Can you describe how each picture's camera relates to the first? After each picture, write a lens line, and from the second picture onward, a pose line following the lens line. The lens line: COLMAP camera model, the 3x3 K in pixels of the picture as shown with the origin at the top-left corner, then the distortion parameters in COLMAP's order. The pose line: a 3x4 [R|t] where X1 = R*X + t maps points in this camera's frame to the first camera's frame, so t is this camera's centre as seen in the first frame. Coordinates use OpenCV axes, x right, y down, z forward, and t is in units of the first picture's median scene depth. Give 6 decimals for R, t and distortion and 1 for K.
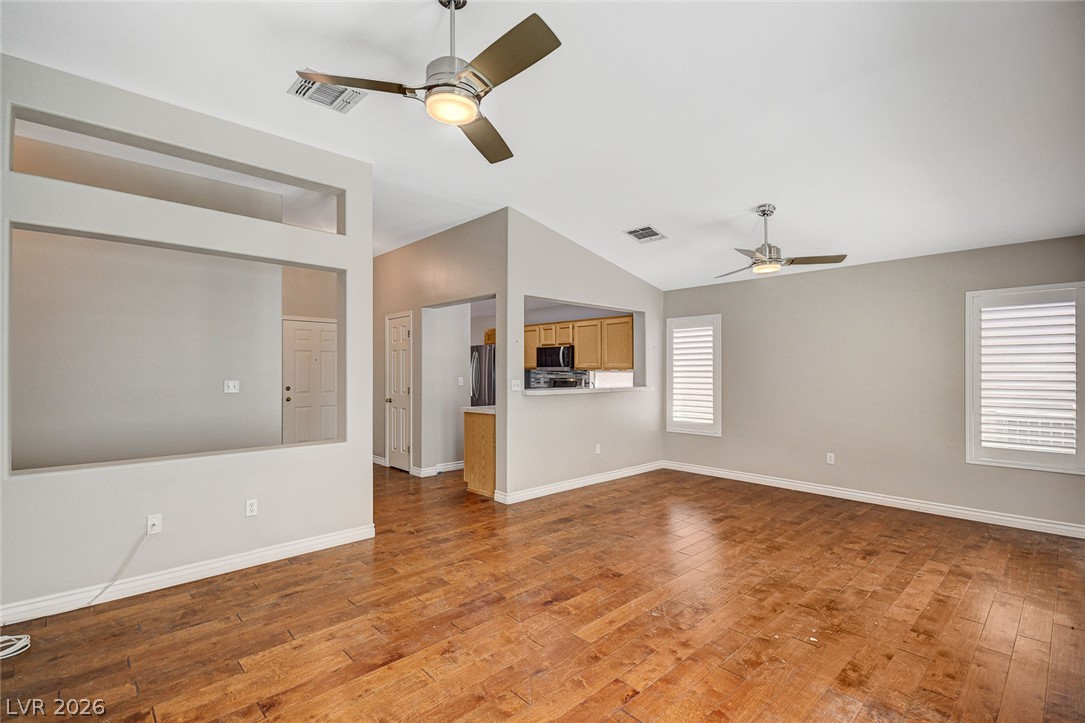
lens RADIAL K [[493.3, 0, 539.8], [0, 493.3, 363.2], [0, 0, 1]] dist [0.011228, -0.000150]
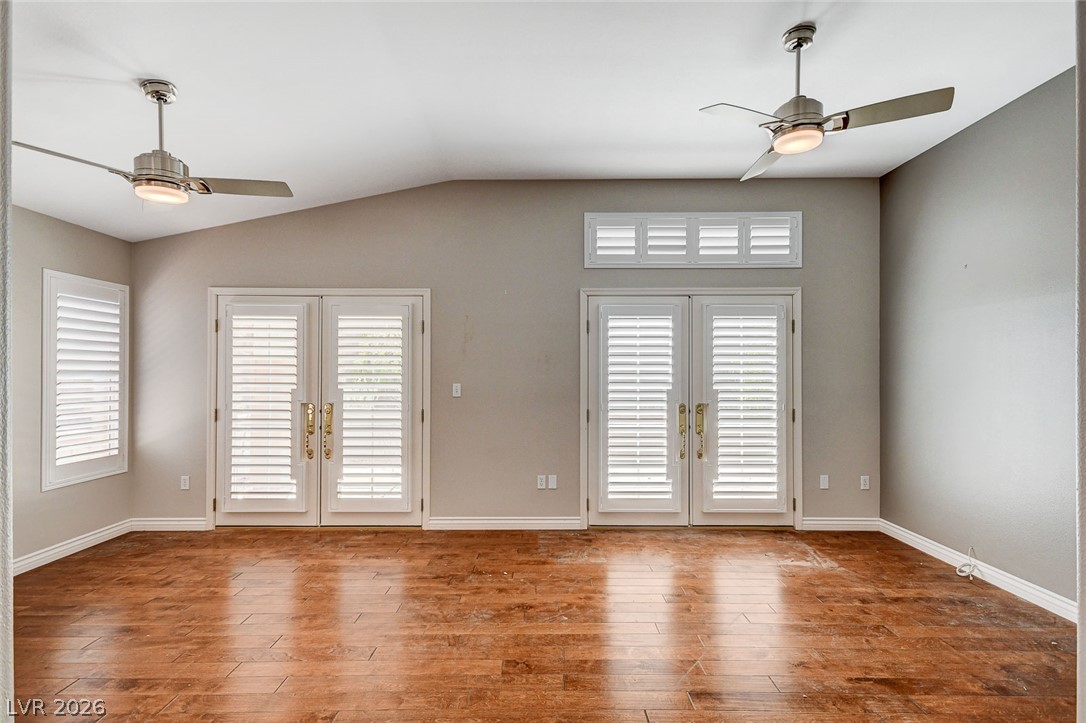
lens RADIAL K [[556.2, 0, 543.8], [0, 556.2, 368.3], [0, 0, 1]] dist [0.009126, 0.003318]
pose [[-0.733869, 0.004446, 0.679276, -0.336220], [-0.011411, 0.999757, -0.018871, 0.020476], [-0.679195, -0.021600, -0.733640, 1.263333]]
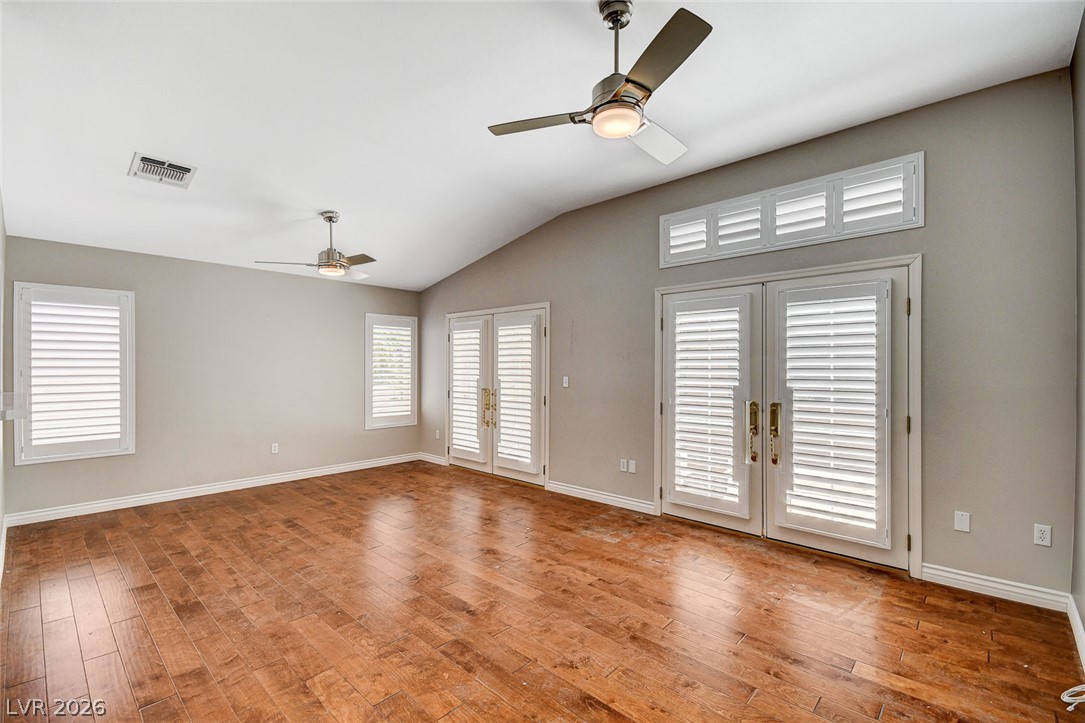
lens RADIAL K [[473.1, 0, 540.2], [0, 473.1, 365.3], [0, 0, 1]] dist [0.005398, -0.002890]
pose [[-0.074024, 0.002732, 0.997253, -0.640902], [-0.015534, 0.999872, -0.003893, 0.008991], [-0.997135, -0.015779, -0.073972, 0.672739]]
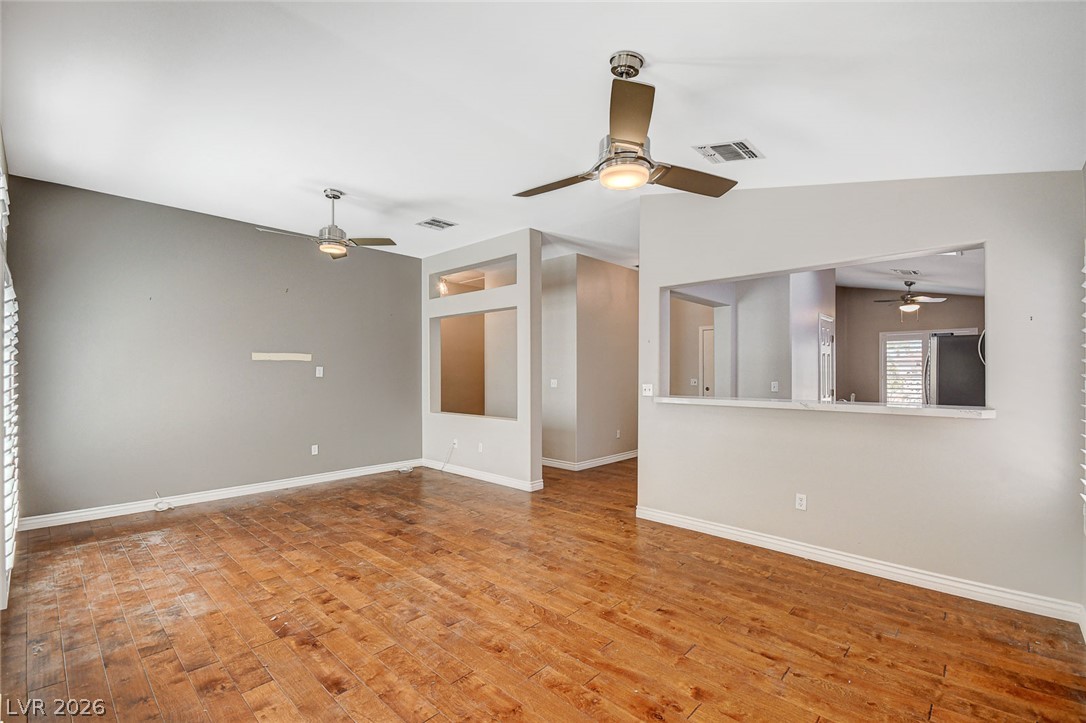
lens RADIAL K [[473.5, 0, 541.9], [0, 473.5, 369.8], [0, 0, 1]] dist [0.005398, -0.002890]
pose [[0.069643, -0.005604, -0.997556, 1.016198], [0.010828, 0.999930, -0.004862, 0.011875], [0.997513, -0.010463, 0.069699, 0.944226]]
